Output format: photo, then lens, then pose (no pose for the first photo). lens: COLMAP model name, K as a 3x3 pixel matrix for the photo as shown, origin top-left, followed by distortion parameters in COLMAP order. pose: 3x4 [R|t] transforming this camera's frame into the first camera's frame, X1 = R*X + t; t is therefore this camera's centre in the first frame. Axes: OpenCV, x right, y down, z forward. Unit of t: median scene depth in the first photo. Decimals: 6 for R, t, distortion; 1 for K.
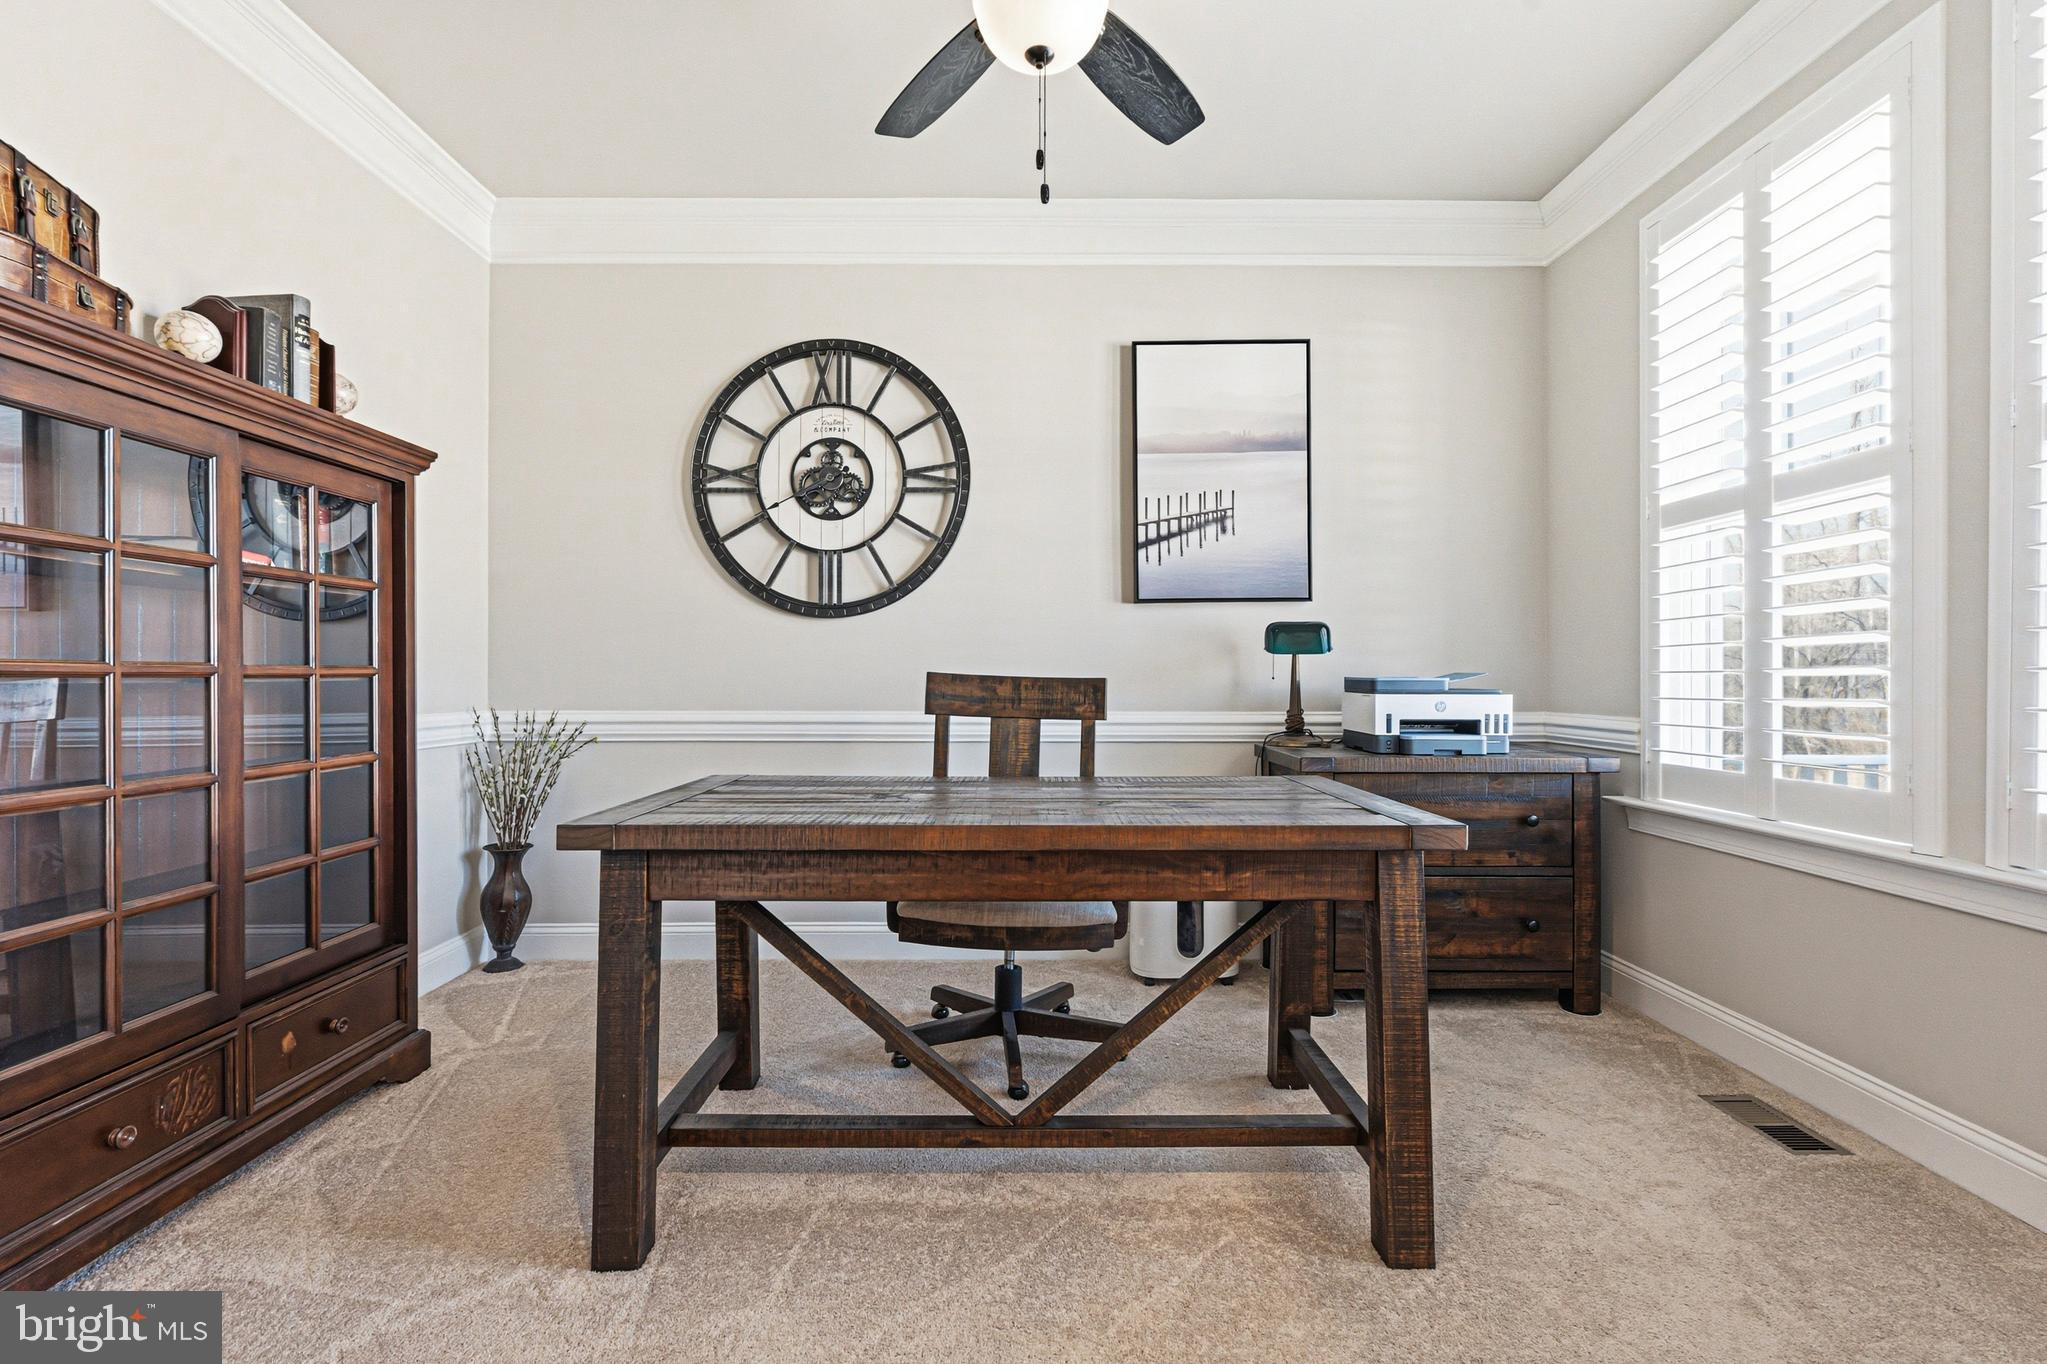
lens RADIAL K [[919.7, 0, 1014.5], [0, 919.7, 673.0], [0, 0, 1]] dist [-0.006922, 0.000807]
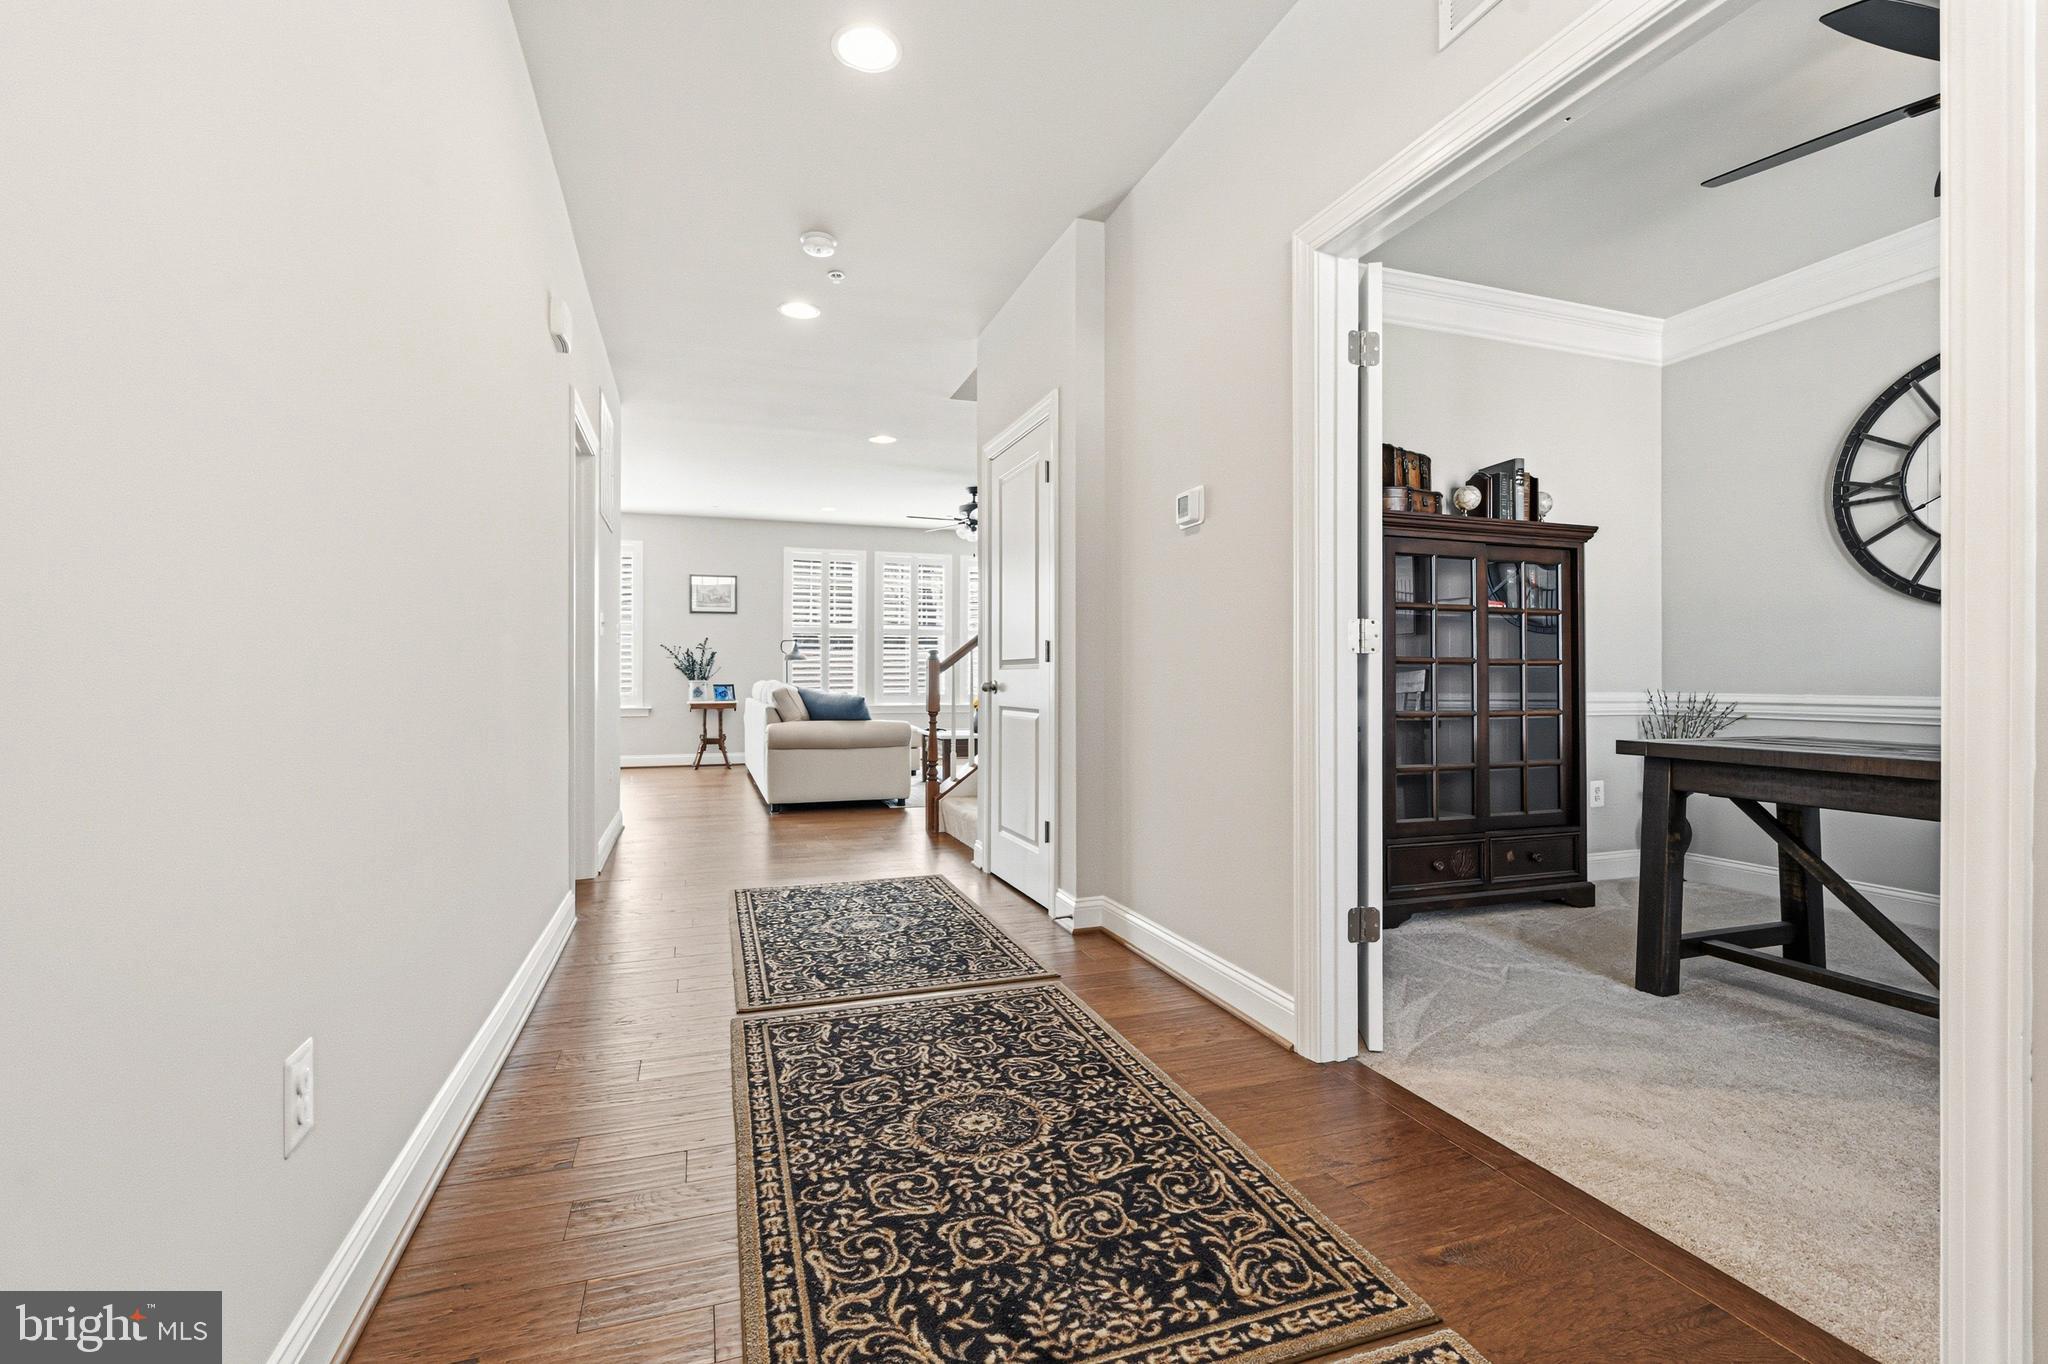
lens RADIAL K [[920.2, 0, 1016.5], [0, 920.2, 675.2], [0, 0, 1]] dist [-0.006922, 0.000807]
pose [[0.320761, -0.003743, -0.947153, 0.591700], [0.000511, 0.999993, -0.003779, 0.028151], [0.947160, 0.000728, 0.320760, -0.505069]]
